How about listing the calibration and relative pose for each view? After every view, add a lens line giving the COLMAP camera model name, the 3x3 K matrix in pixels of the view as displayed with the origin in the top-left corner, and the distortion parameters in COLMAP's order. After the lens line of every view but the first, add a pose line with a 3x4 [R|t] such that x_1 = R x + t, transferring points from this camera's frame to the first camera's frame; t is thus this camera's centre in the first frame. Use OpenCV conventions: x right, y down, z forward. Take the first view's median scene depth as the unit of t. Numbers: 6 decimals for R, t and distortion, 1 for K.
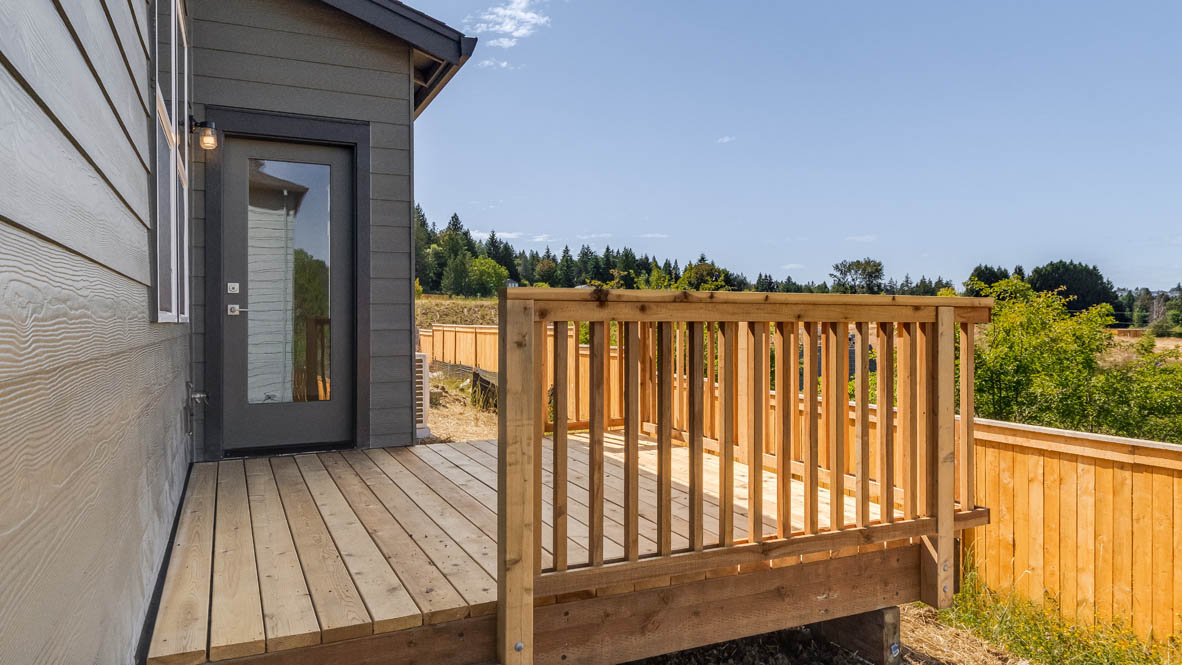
lens RADIAL K [[771.3, 0, 592.1], [0, 771.3, 316.2], [0, 0, 1]] dist [0.002283, 0.000298]
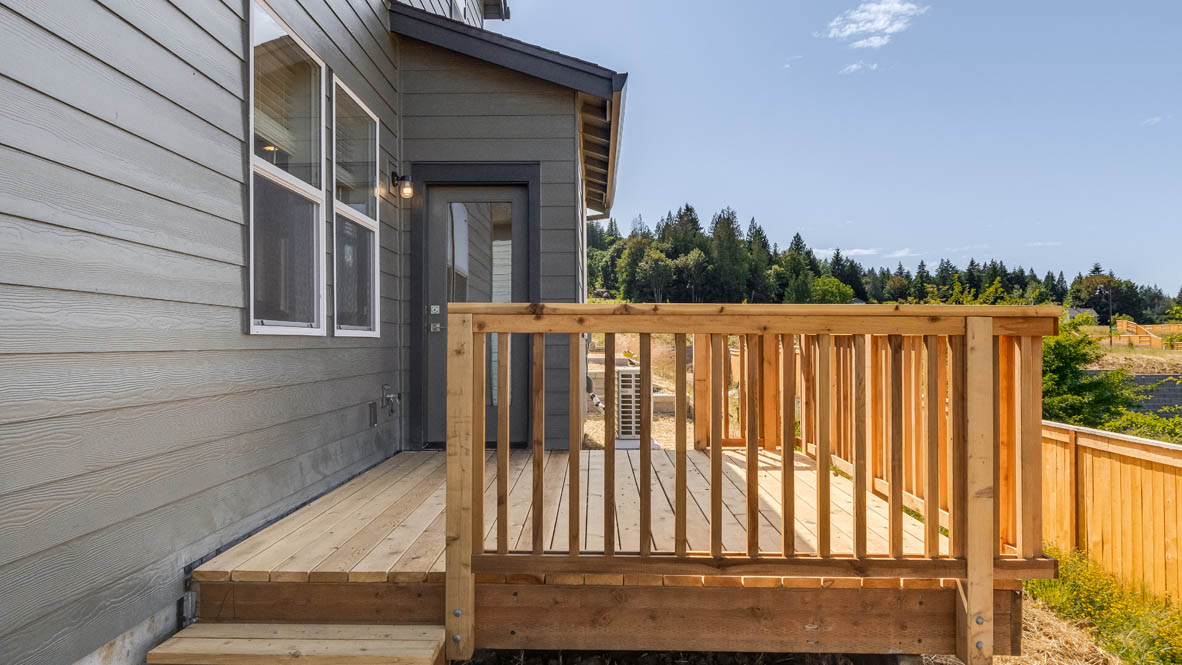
lens RADIAL K [[761.8, 0, 581.9], [0, 761.8, 333.6], [0, 0, 1]] dist [-0.000492, 0.000184]
pose [[0.896760, -0.001398, -0.442514, 0.429292], [-0.000605, 0.999990, -0.004386, 0.010042], [0.442516, 0.004201, 0.896751, 0.040508]]
